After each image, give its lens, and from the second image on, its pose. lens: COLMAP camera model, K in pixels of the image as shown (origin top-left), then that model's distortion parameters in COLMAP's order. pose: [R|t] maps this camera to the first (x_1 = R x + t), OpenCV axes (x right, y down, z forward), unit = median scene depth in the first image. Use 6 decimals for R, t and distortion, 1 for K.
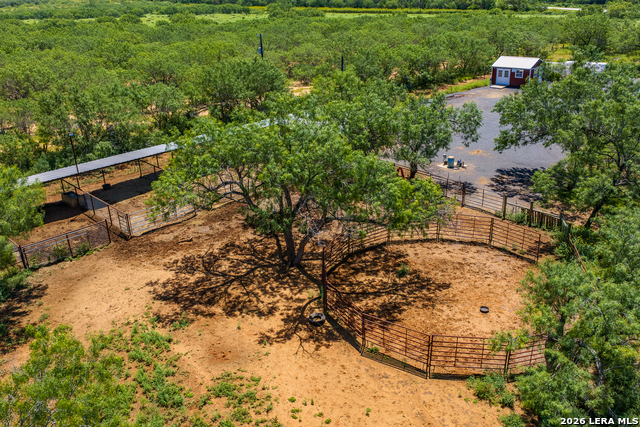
lens RADIAL K [[512.7, 0, 320.0], [0, 512.7, 213.5], [0, 0, 1]] dist [0.014388, 0.002786]
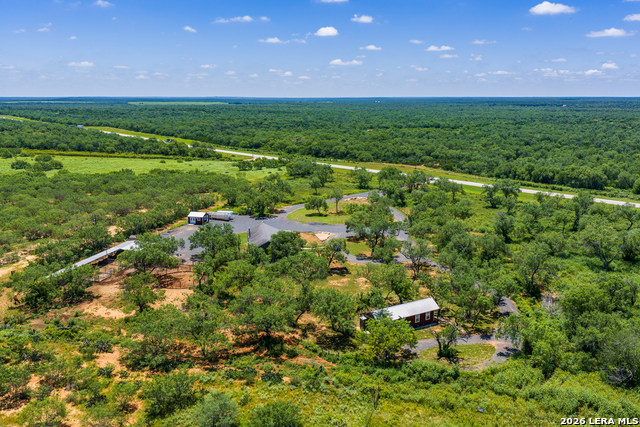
lens RADIAL K [[512.7, 0, 320.0], [0, 512.7, 213.5], [0, 0, 1]] dist [0.014388, 0.002786]
pose [[0.852326, -0.065540, 0.518889, -0.438503], [0.168705, 0.973539, -0.154147, 0.201381], [-0.495055, 0.218922, 0.840829, -1.516962]]
